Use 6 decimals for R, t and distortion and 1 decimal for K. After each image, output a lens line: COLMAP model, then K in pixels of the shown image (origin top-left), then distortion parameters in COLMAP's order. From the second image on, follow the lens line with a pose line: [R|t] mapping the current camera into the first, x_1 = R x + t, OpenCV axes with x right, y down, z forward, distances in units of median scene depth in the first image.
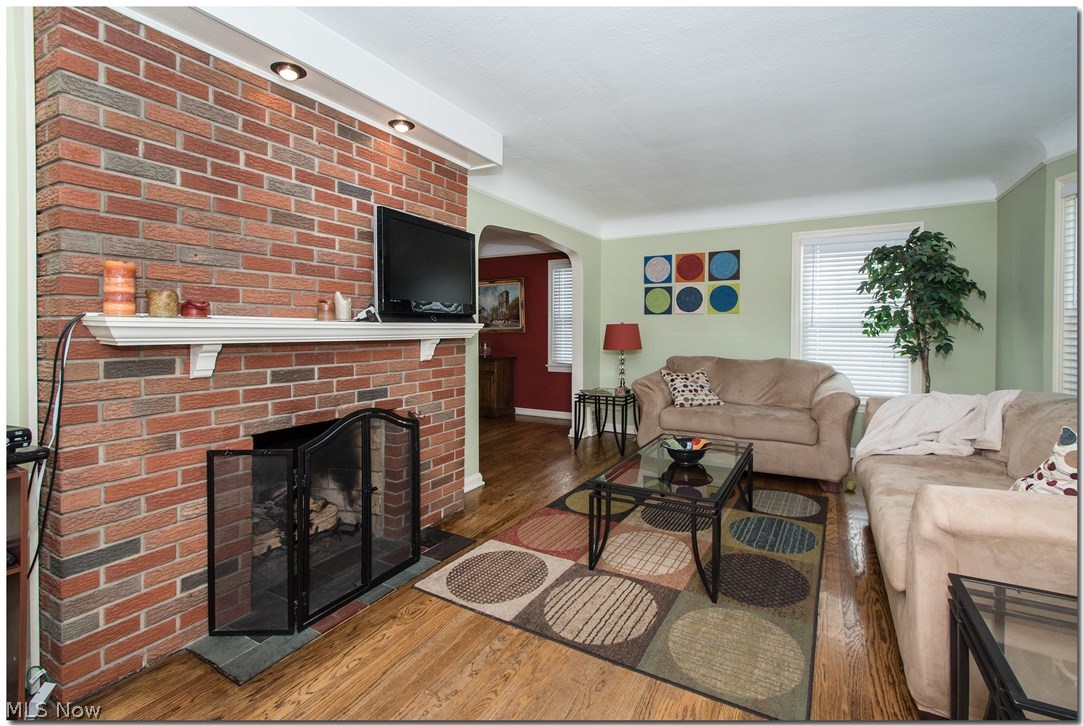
lens RADIAL K [[498.0, 0, 534.4], [0, 498.0, 332.6], [0, 0, 1]] dist [-0.002701, -0.000256]
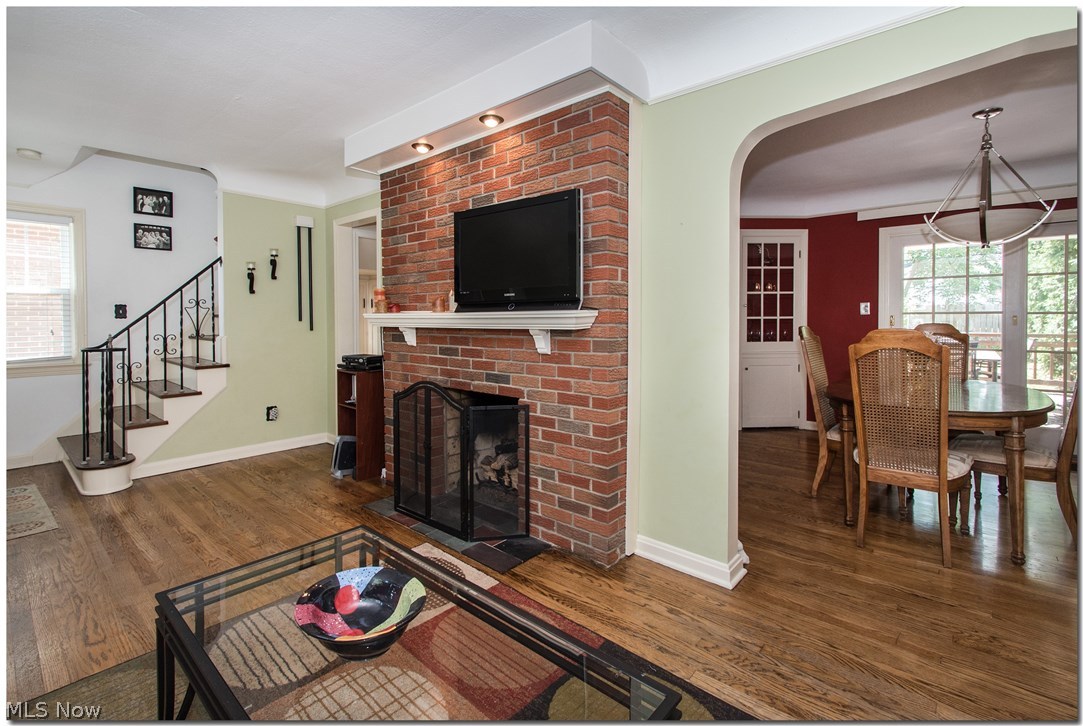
lens RADIAL K [[498.0, 0, 550.1], [0, 498.0, 322.9], [0, 0, 1]] dist [-0.002701, -0.000256]
pose [[-0.192520, 0.009901, -0.981243, 0.759961], [-0.002918, 0.999939, 0.010662, -0.009834], [0.981289, 0.004916, -0.192480, 1.385569]]
